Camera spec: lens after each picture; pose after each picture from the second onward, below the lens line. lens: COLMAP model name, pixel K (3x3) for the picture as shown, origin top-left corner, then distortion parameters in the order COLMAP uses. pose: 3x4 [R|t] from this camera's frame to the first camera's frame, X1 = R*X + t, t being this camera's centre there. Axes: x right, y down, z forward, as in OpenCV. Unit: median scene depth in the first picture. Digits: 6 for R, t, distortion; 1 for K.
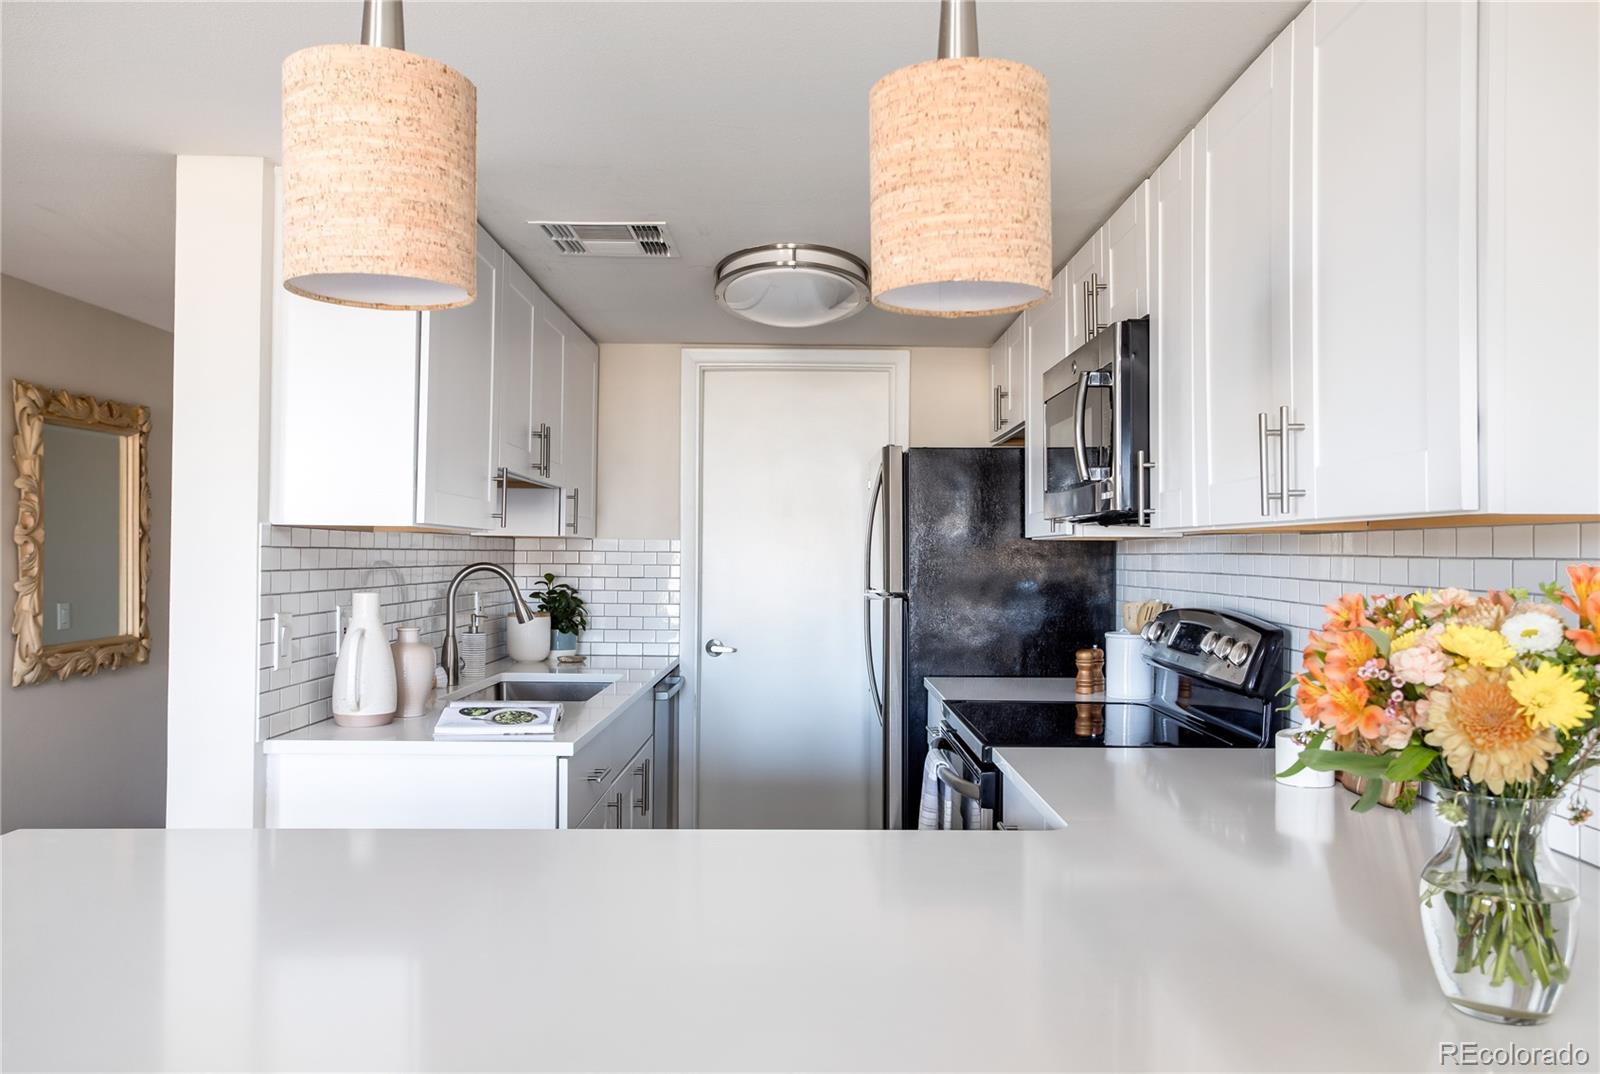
lens RADIAL K [[1186.6, 0, 848.9], [0, 1186.6, 541.8], [0, 0, 1]] dist [0.007619, 0.006256]
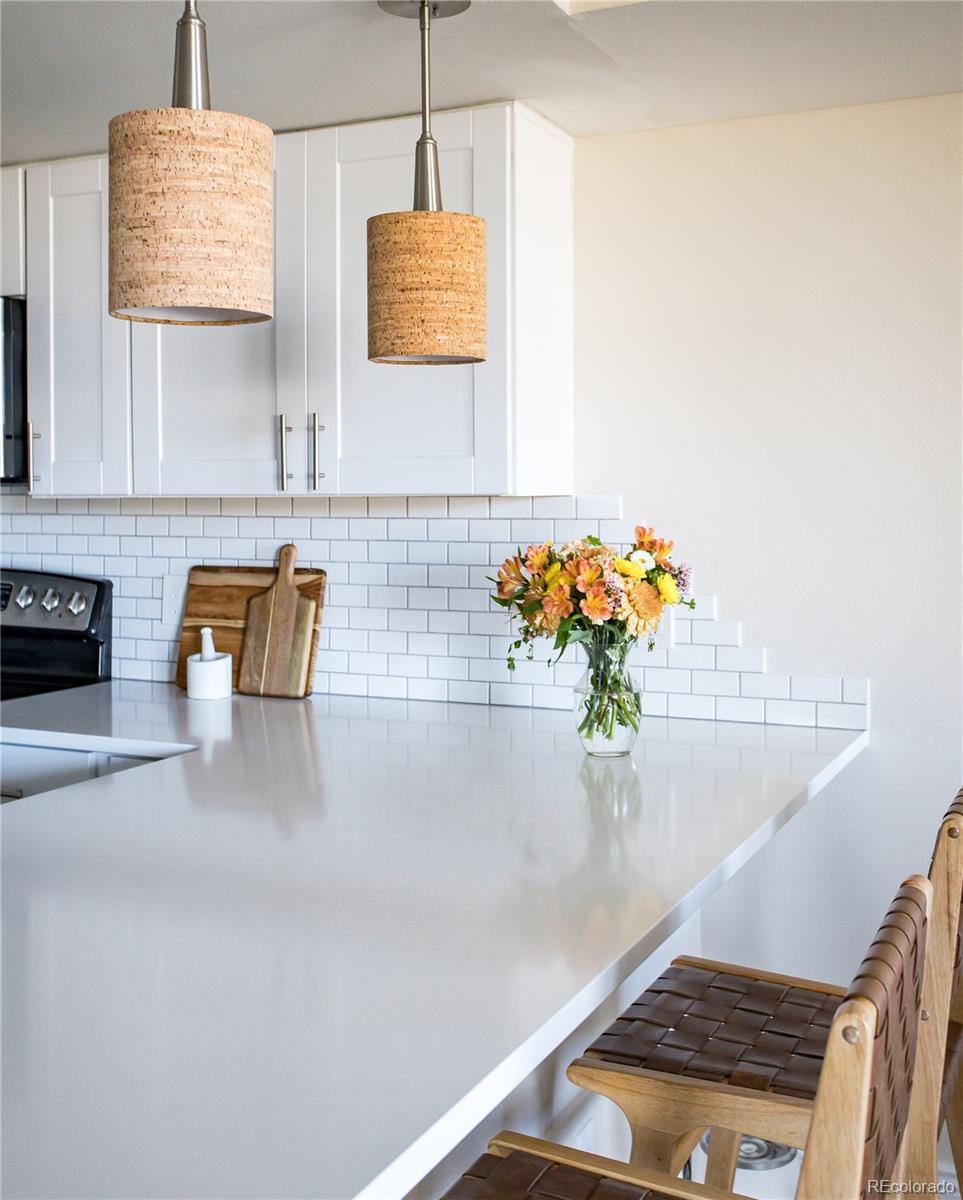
lens RADIAL K [[1334.3, 0, 500.0], [0, 1334.3, 491.2], [0, 0, 1]] dist [0.004775, 0.000000]
pose [[0.445456, -0.006650, 0.895279, -0.641364], [-0.001921, 0.999963, 0.008383, -0.024838], [-0.895302, -0.005455, 0.445427, 0.078647]]
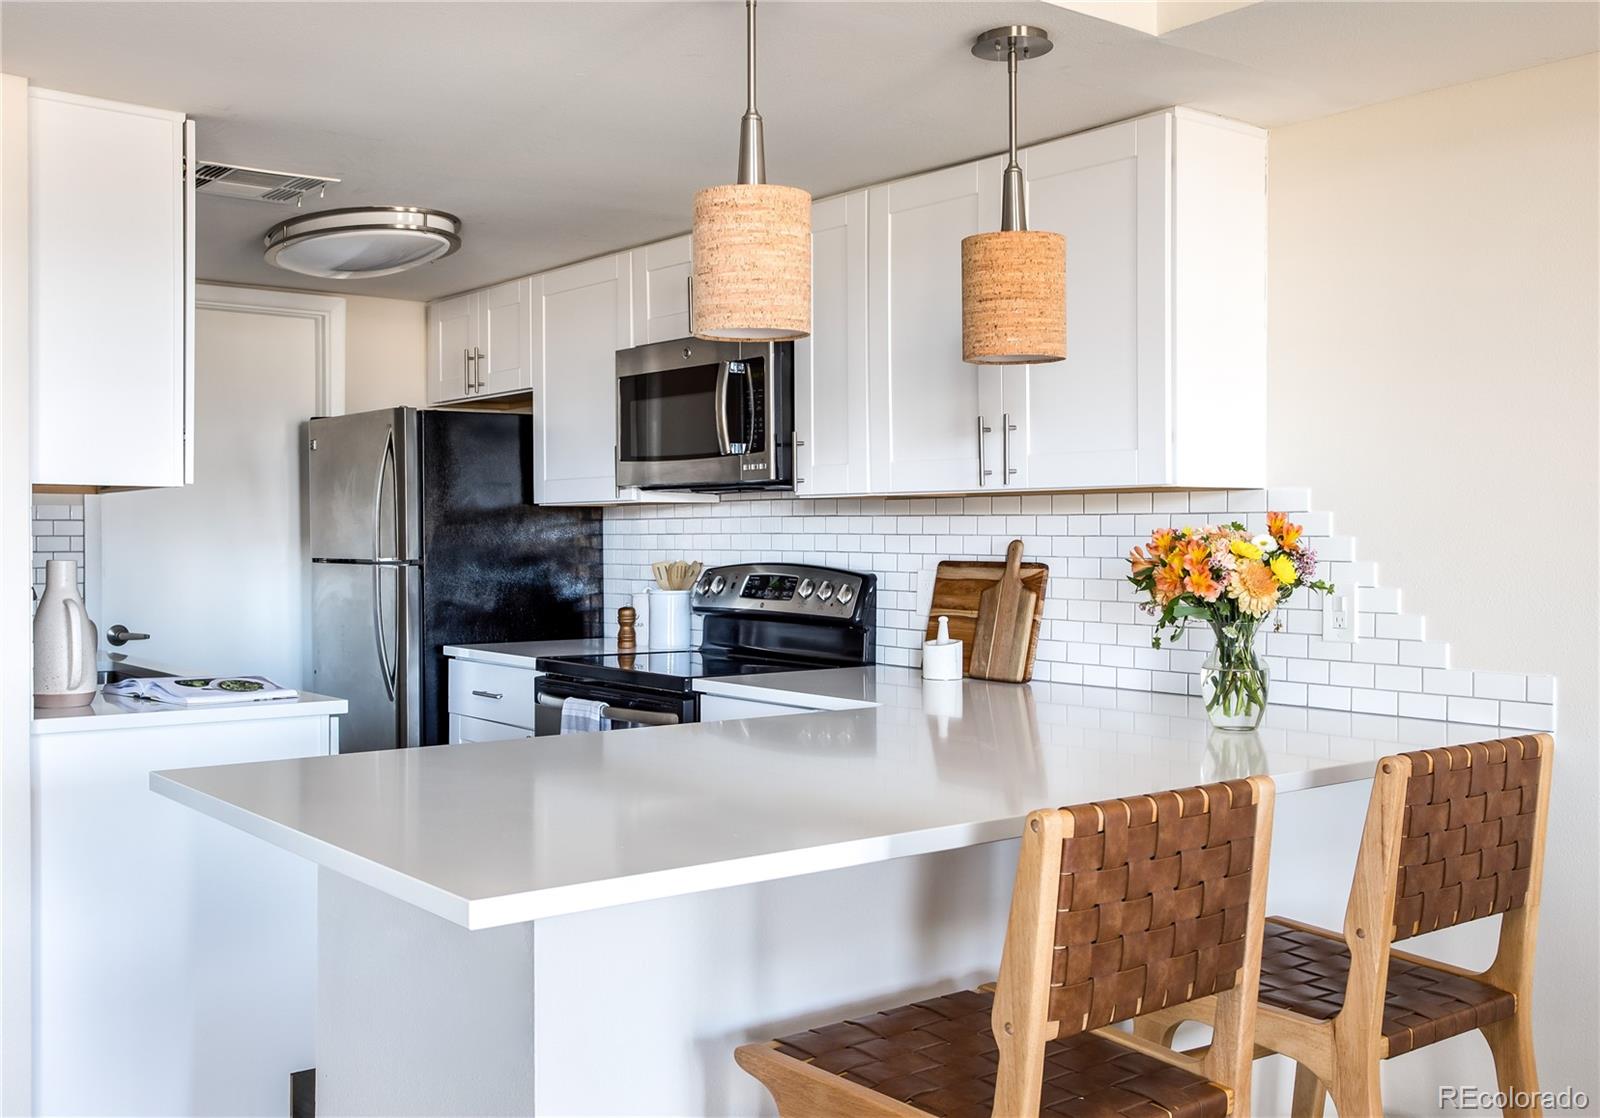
lens RADIAL K [[1533.1, 0, 789.0], [0, 1533.1, 556.4], [0, 0, 1]] dist [-0.070010, 0.000000]
pose [[0.806297, -0.017437, 0.591254, -0.695782], [0.001466, 0.999621, 0.027481, 0.009286], [-0.591509, -0.021290, 0.806017, -0.281262]]
